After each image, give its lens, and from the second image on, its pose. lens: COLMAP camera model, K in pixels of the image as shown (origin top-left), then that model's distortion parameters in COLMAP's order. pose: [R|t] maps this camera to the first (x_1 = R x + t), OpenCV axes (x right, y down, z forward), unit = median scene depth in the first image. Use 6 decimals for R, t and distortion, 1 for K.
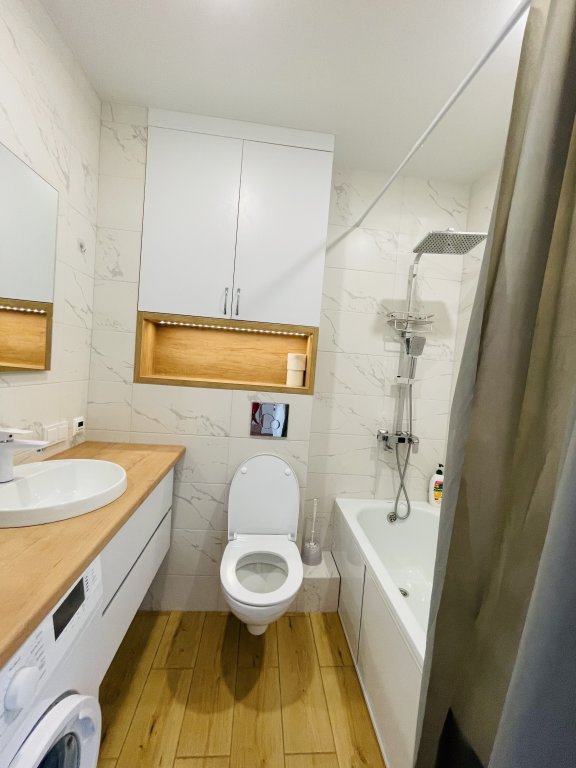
lens RADIAL K [[310.1, 0, 286.3], [0, 310.1, 382.1], [0, 0, 1]] dist [-0.002247, 0.000939]
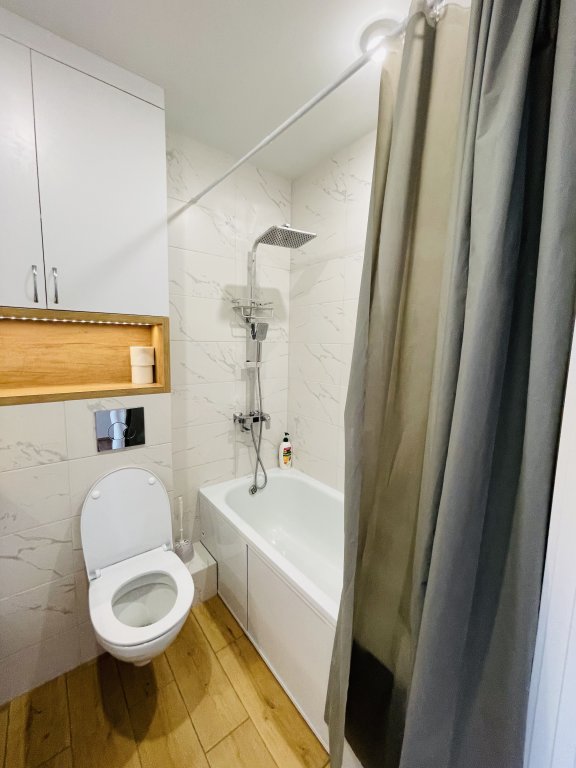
lens RADIAL K [[310.1, 0, 285.0], [0, 310.1, 382.7], [0, 0, 1]] dist [-0.002247, 0.000939]
pose [[0.838968, -0.127149, 0.529118, -0.111703], [0.074243, 0.989973, 0.120176, -0.071818], [-0.539092, -0.061540, 0.839995, 0.053510]]
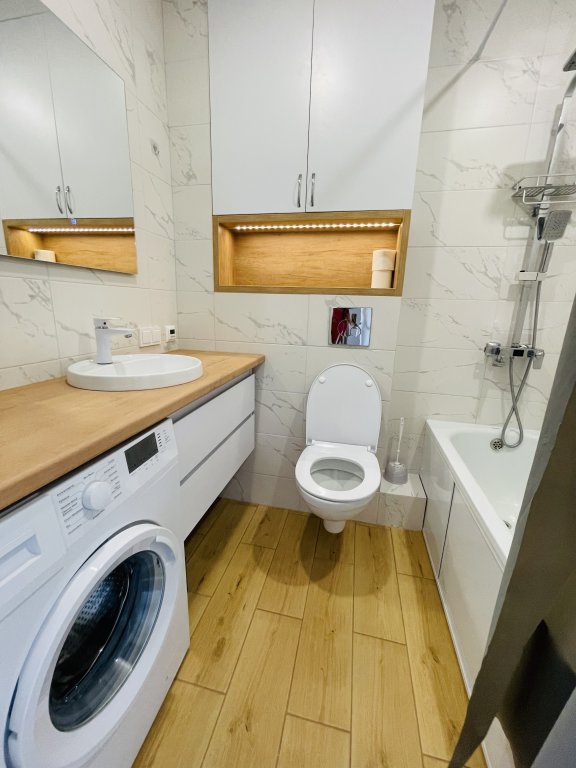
lens RADIAL K [[310.1, 0, 287.6], [0, 310.1, 380.1], [0, 0, 1]] dist [-0.002247, 0.000939]
pose [[0.953262, 0.023842, -0.301204, 0.050880], [0.028150, 0.985538, 0.167103, 0.120148], [0.300832, -0.167772, 0.938804, 0.061644]]
